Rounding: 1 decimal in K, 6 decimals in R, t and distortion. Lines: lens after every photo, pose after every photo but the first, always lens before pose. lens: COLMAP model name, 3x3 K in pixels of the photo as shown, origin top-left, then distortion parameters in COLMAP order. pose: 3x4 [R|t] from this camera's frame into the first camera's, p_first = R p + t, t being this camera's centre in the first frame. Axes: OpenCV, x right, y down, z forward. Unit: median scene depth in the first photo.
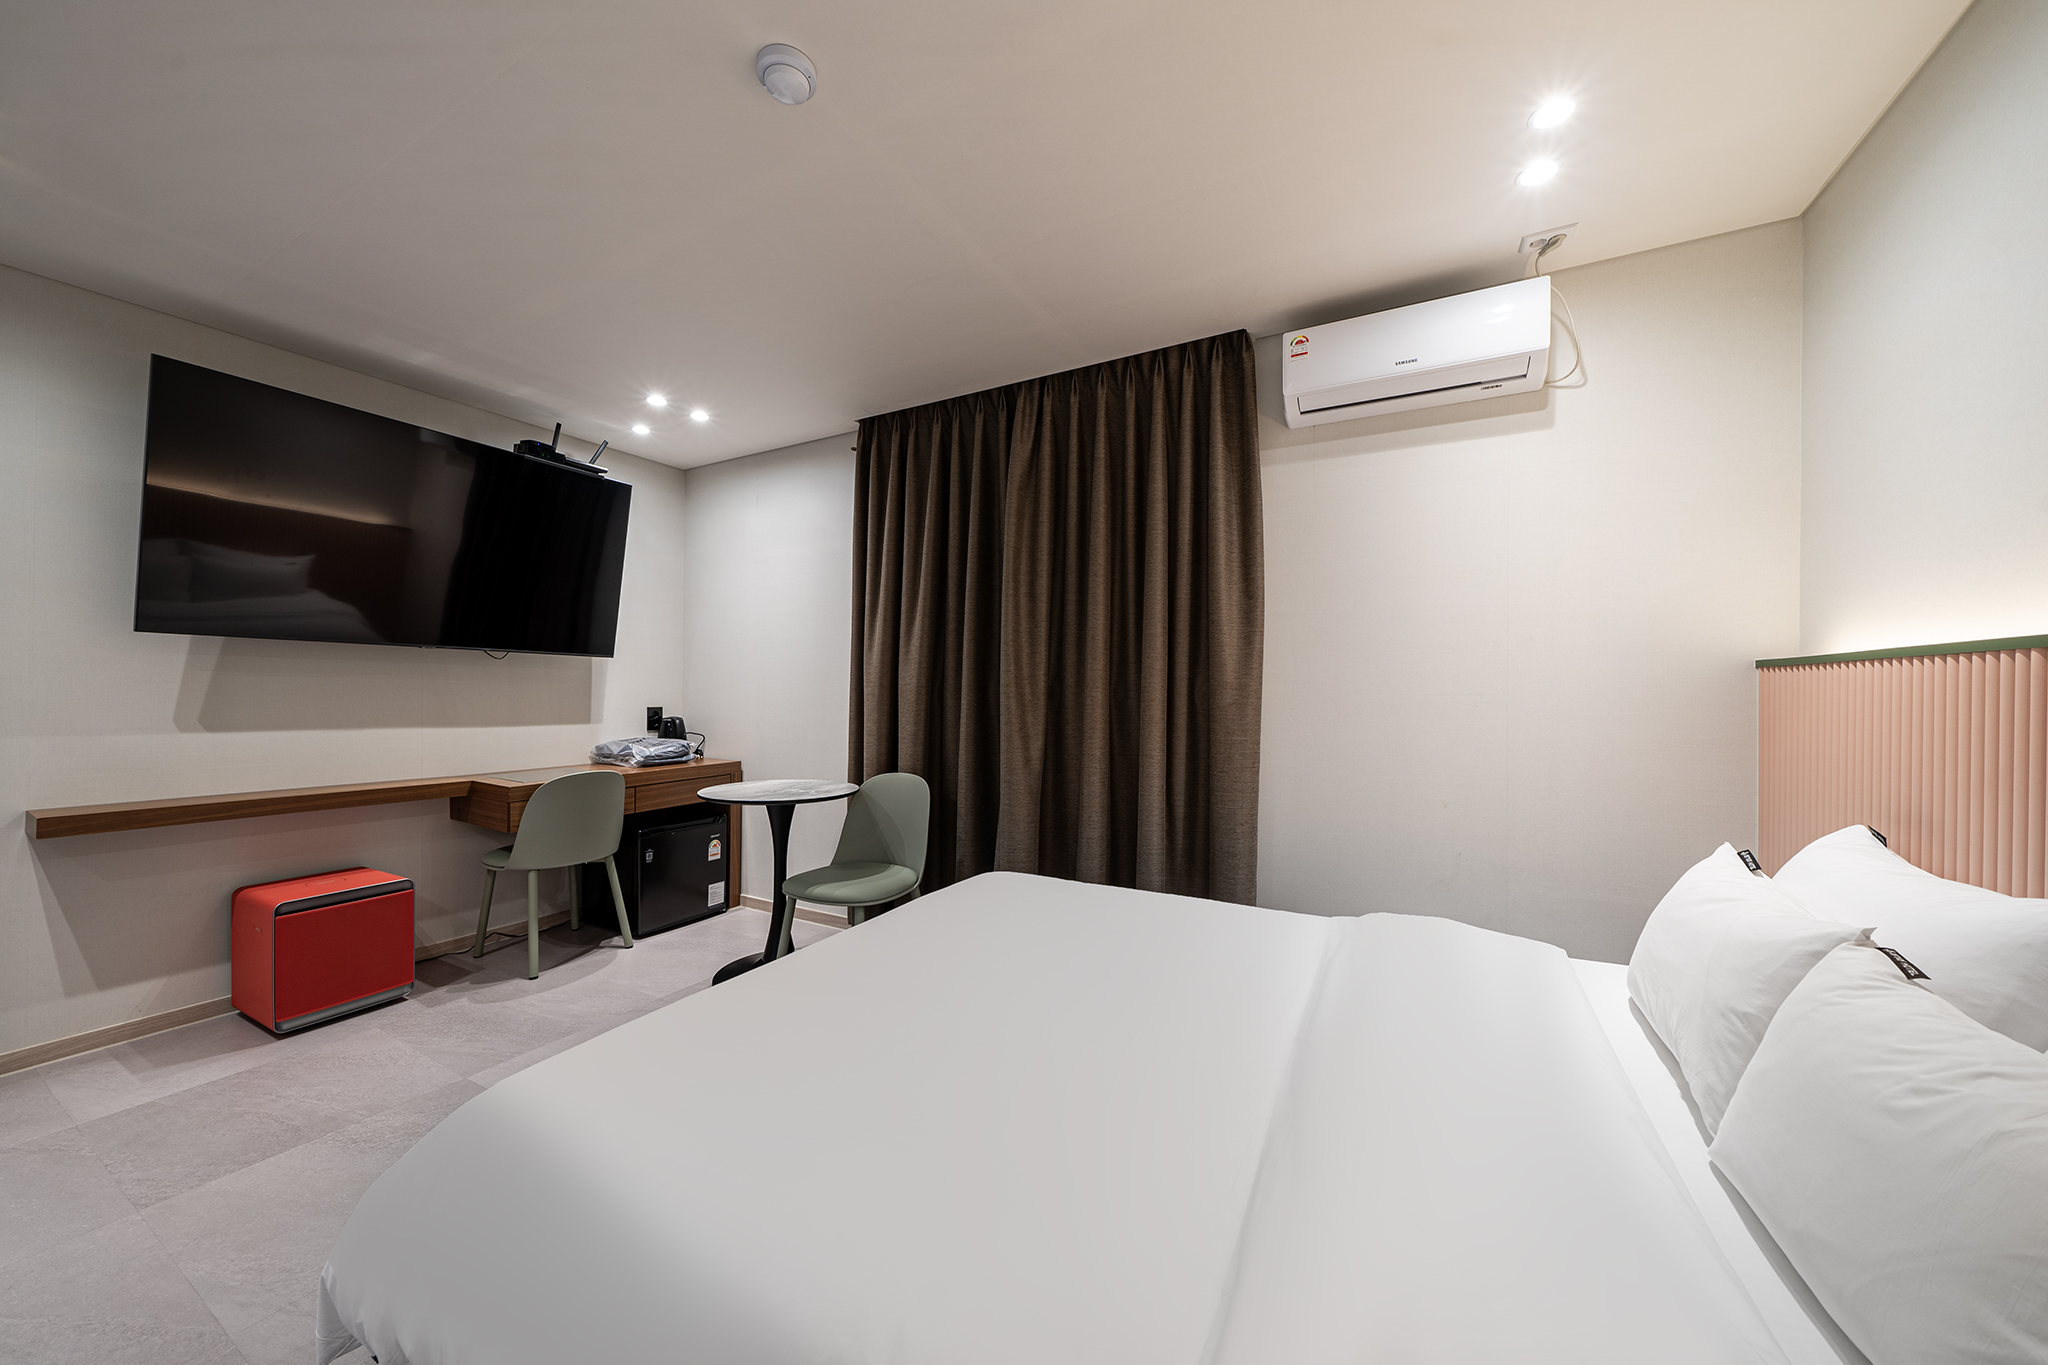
lens RADIAL K [[706.1, 0, 1020.4], [0, 706.1, 690.9], [0, 0, 1]] dist [-0.000002, -0.000146]
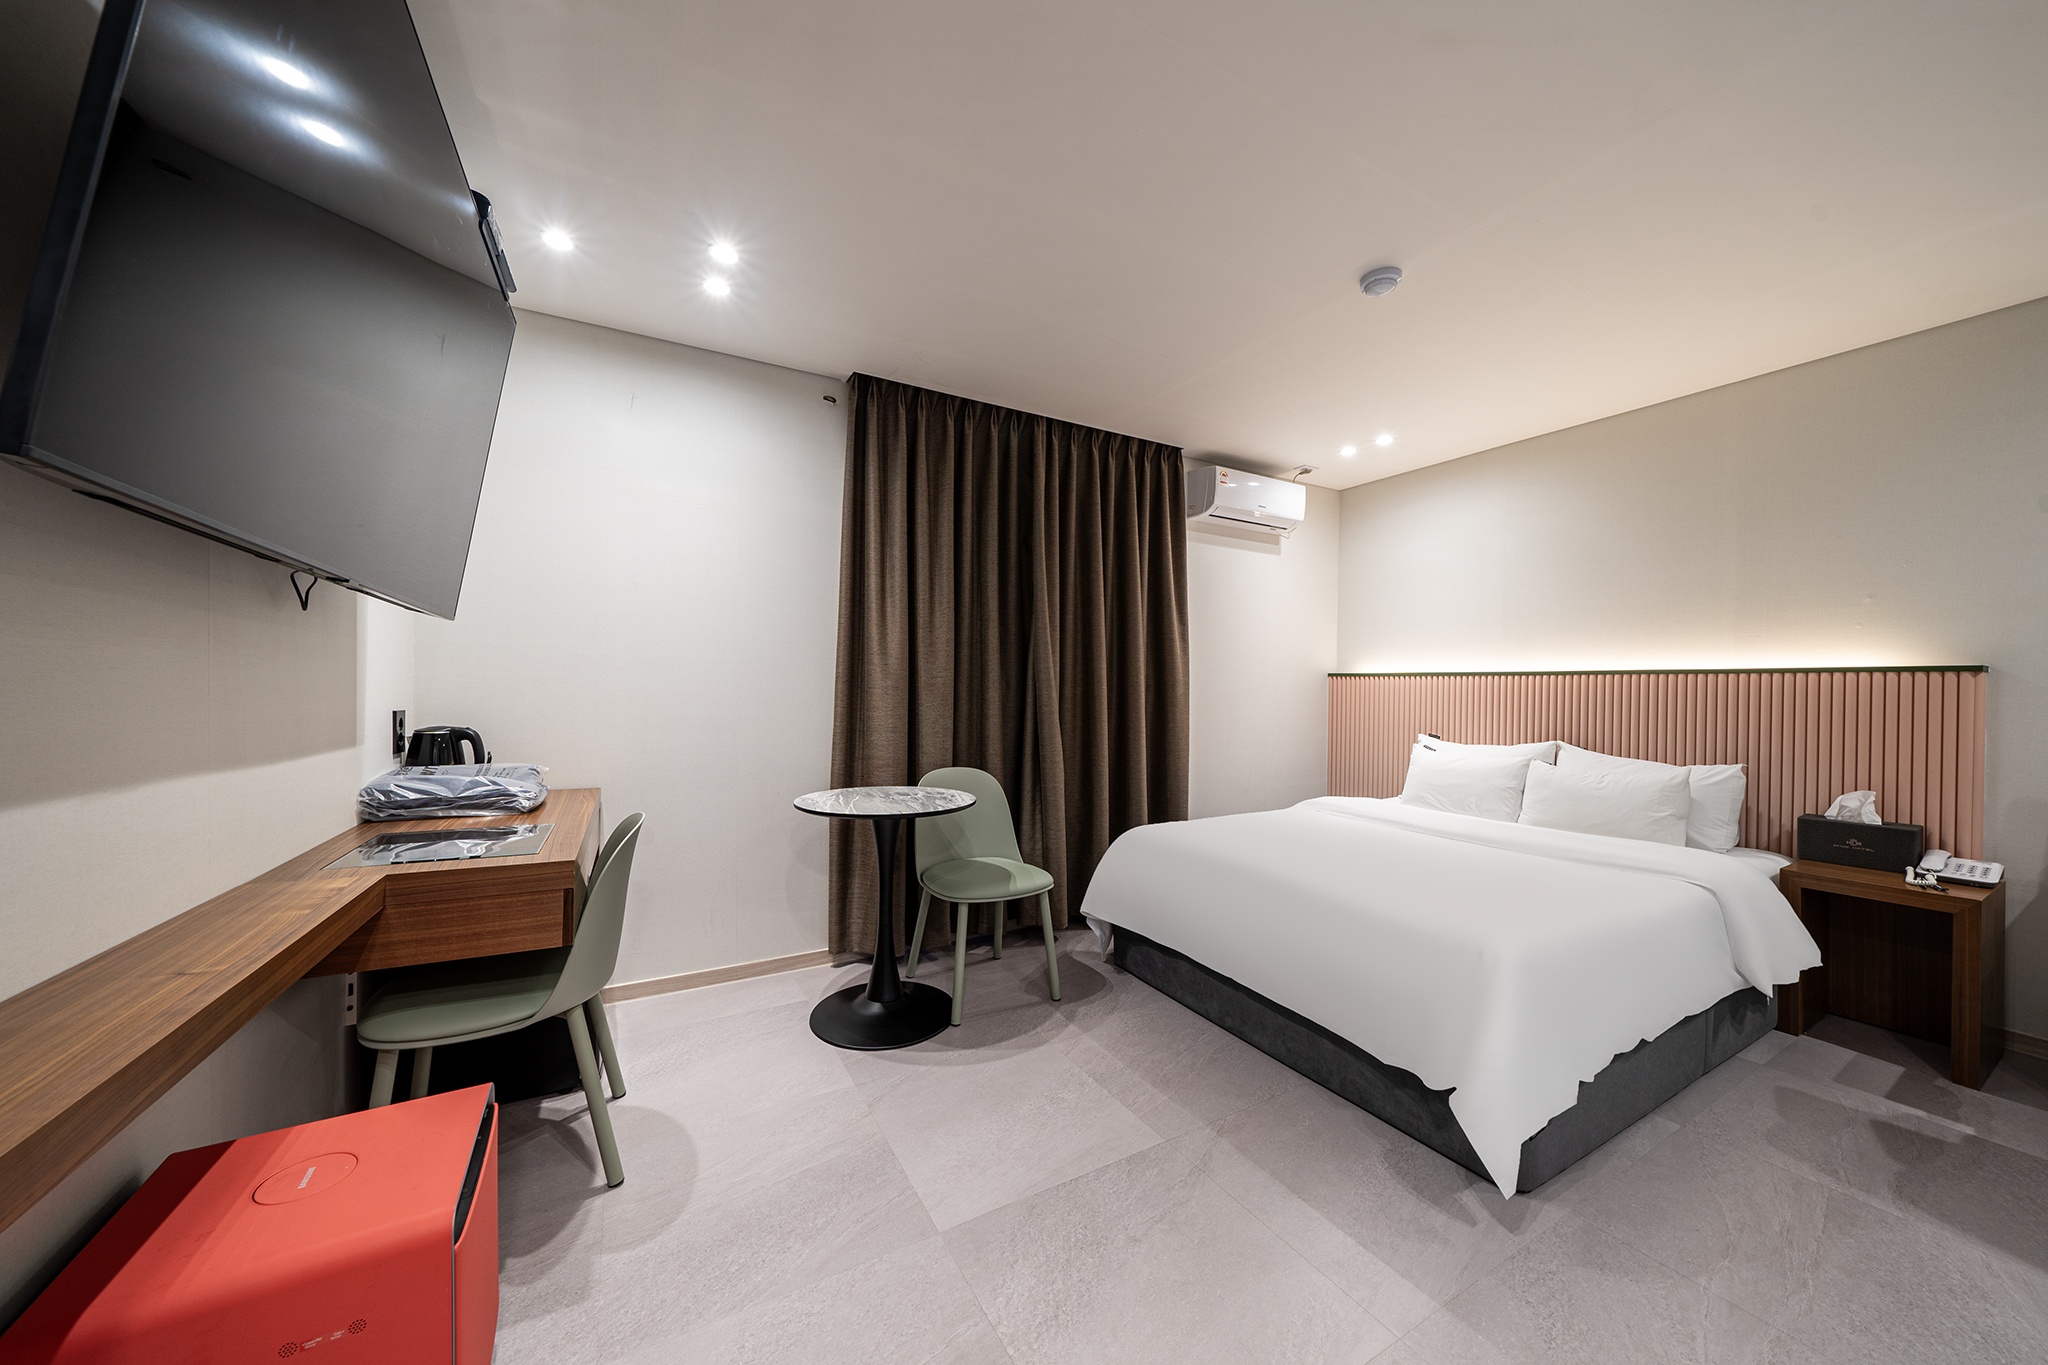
lens RADIAL K [[706.1, 0, 1020.4], [0, 706.1, 690.9], [0, 0, 1]] dist [-0.000002, -0.000146]
pose [[0.523689, -0.006251, 0.851887, -1.170353], [-0.004143, 0.999943, 0.009884, -0.001362], [-0.851900, -0.008706, 0.523633, 0.493530]]
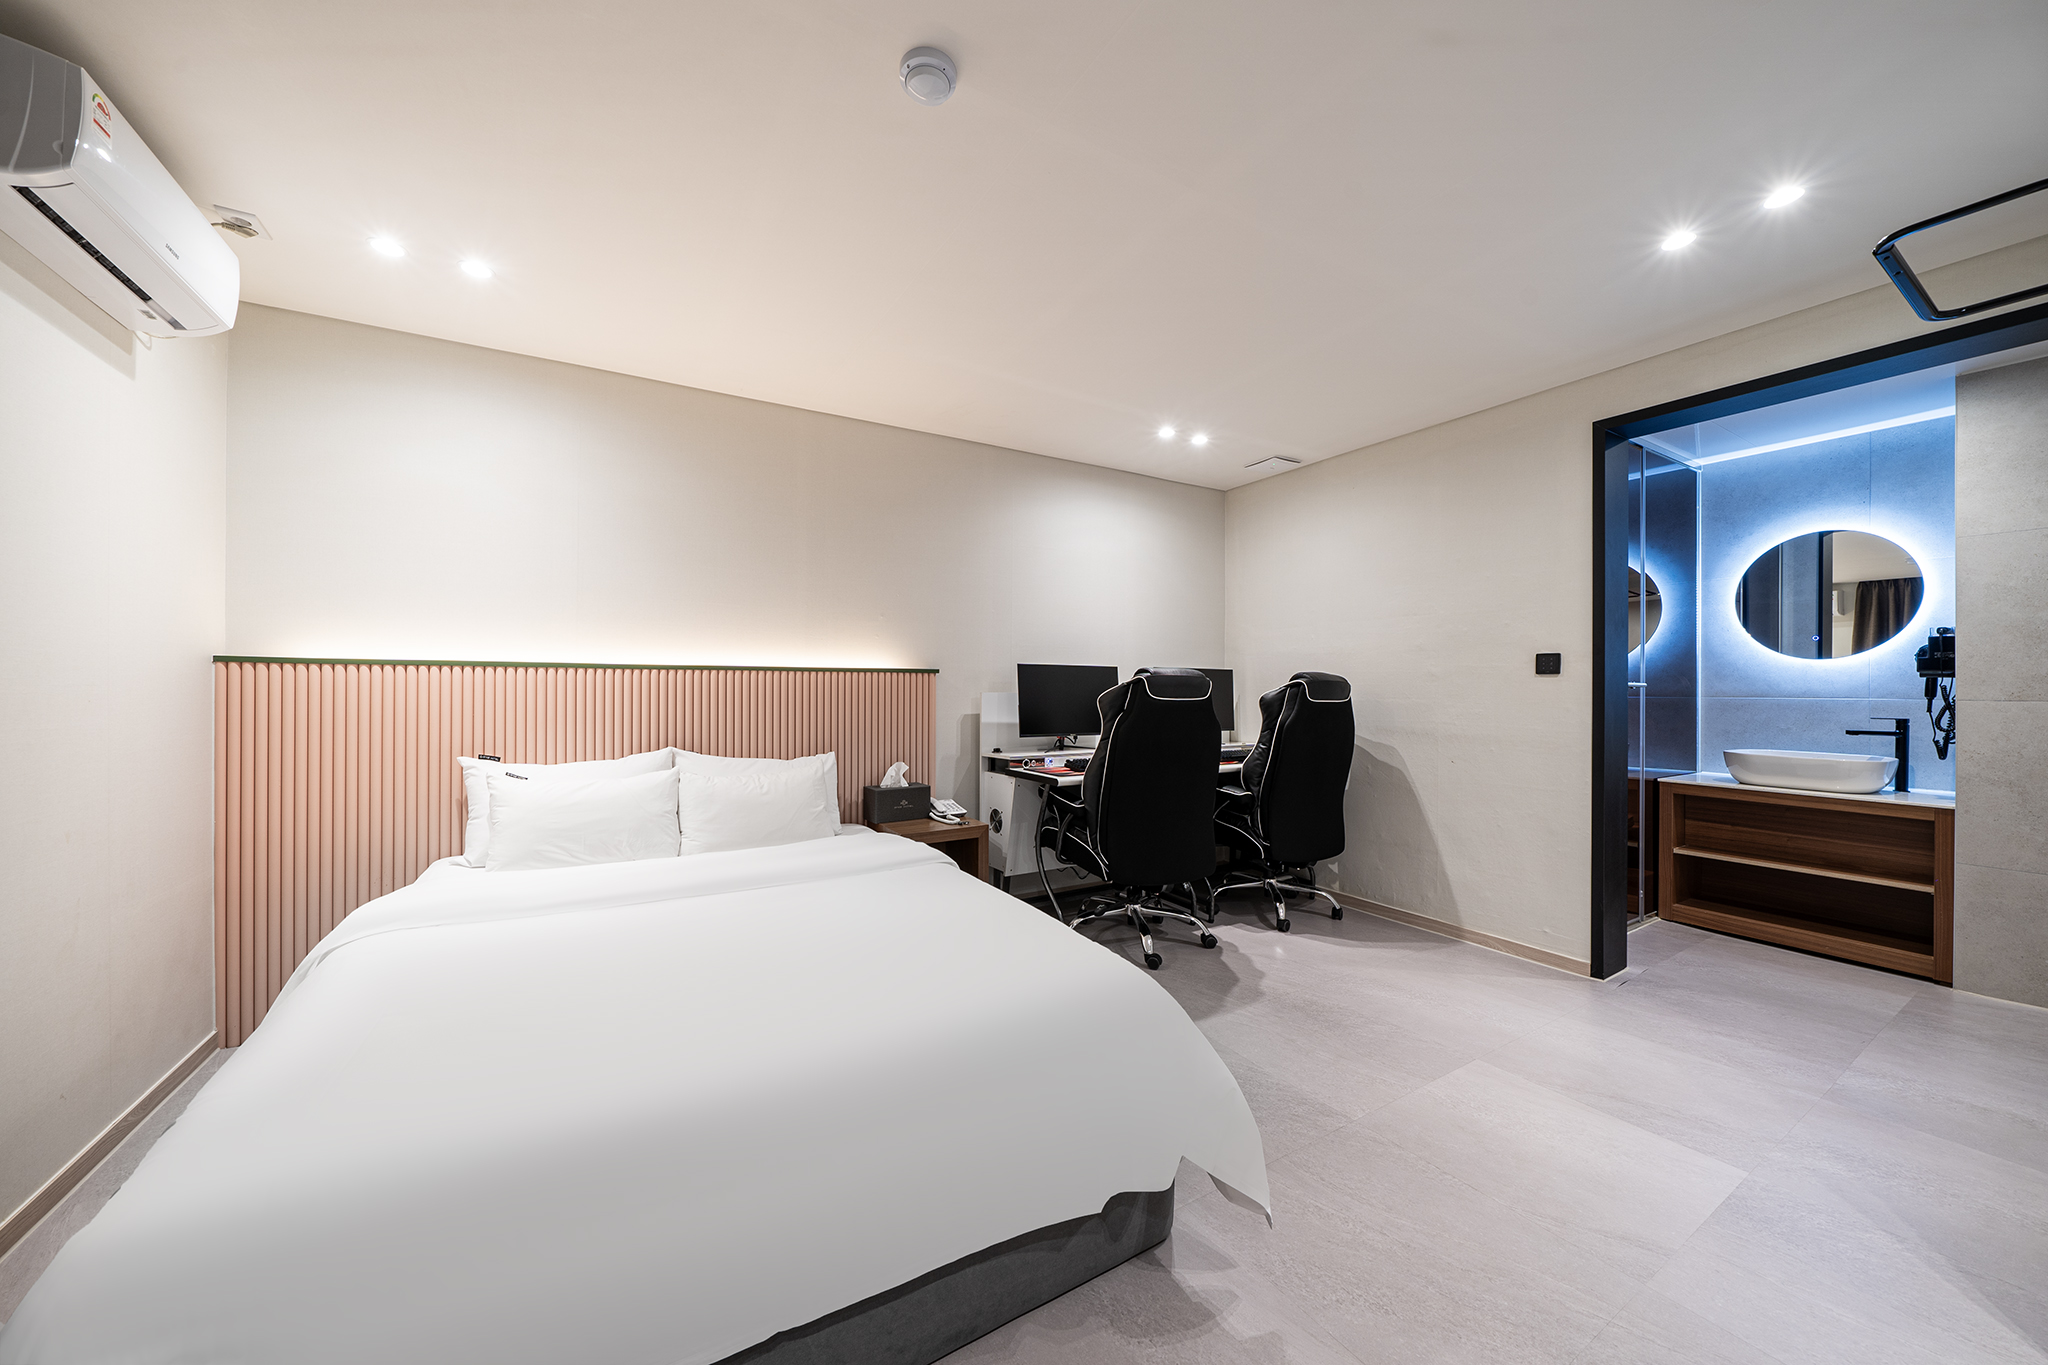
lens RADIAL K [[706.1, 0, 1020.4], [0, 706.1, 690.9], [0, 0, 1]] dist [-0.000002, -0.000146]
pose [[-0.866234, -0.009189, 0.499553, -0.546892], [-0.005331, 0.999944, 0.009151, -0.001111], [-0.499609, 0.005264, -0.866235, 1.043144]]
